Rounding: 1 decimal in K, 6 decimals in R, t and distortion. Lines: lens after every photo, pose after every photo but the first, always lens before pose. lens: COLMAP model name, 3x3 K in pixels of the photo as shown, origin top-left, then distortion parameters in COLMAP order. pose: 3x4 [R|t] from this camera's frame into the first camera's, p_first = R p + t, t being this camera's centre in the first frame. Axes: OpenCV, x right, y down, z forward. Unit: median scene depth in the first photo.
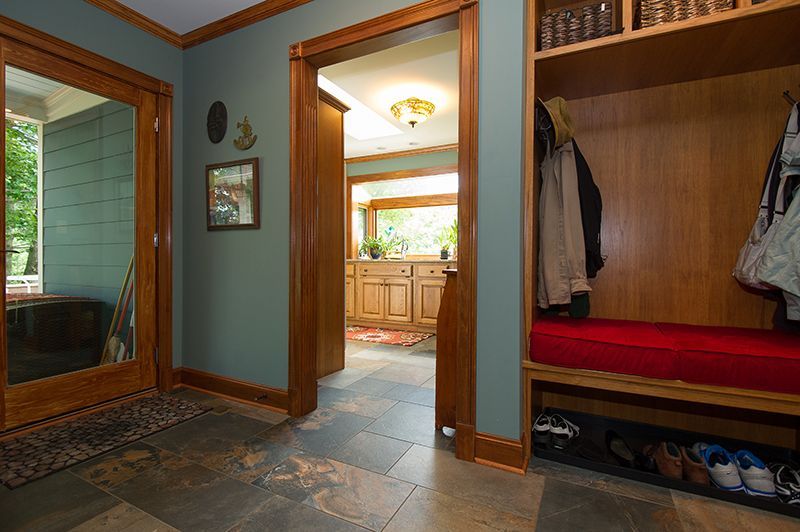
lens RADIAL K [[361.3, 0, 399.2], [0, 361.3, 261.6], [0, 0, 1]] dist [0.002478, 0.000072]
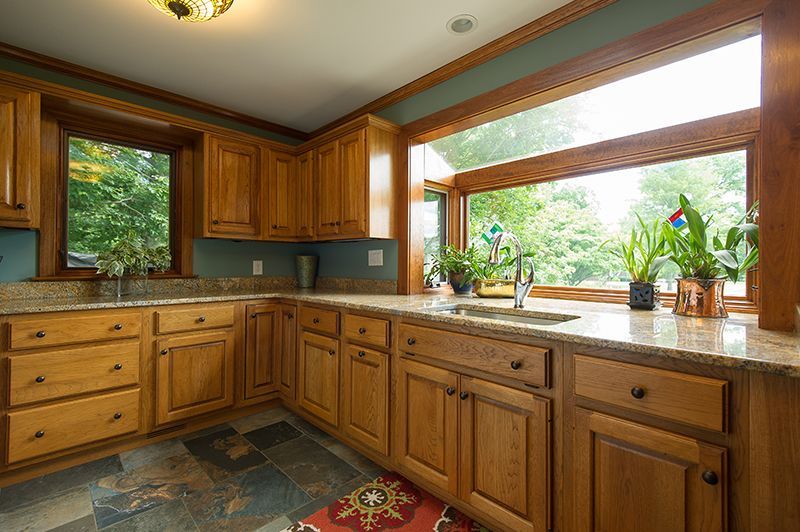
lens RADIAL K [[361.3, 0, 400.5], [0, 361.3, 259.8], [0, 0, 1]] dist [0.002478, 0.000072]
pose [[0.949548, 0.002424, -0.313611, 0.011528], [-0.009858, 0.999707, -0.022121, -0.049370], [0.313465, 0.024097, 0.949294, 0.628744]]
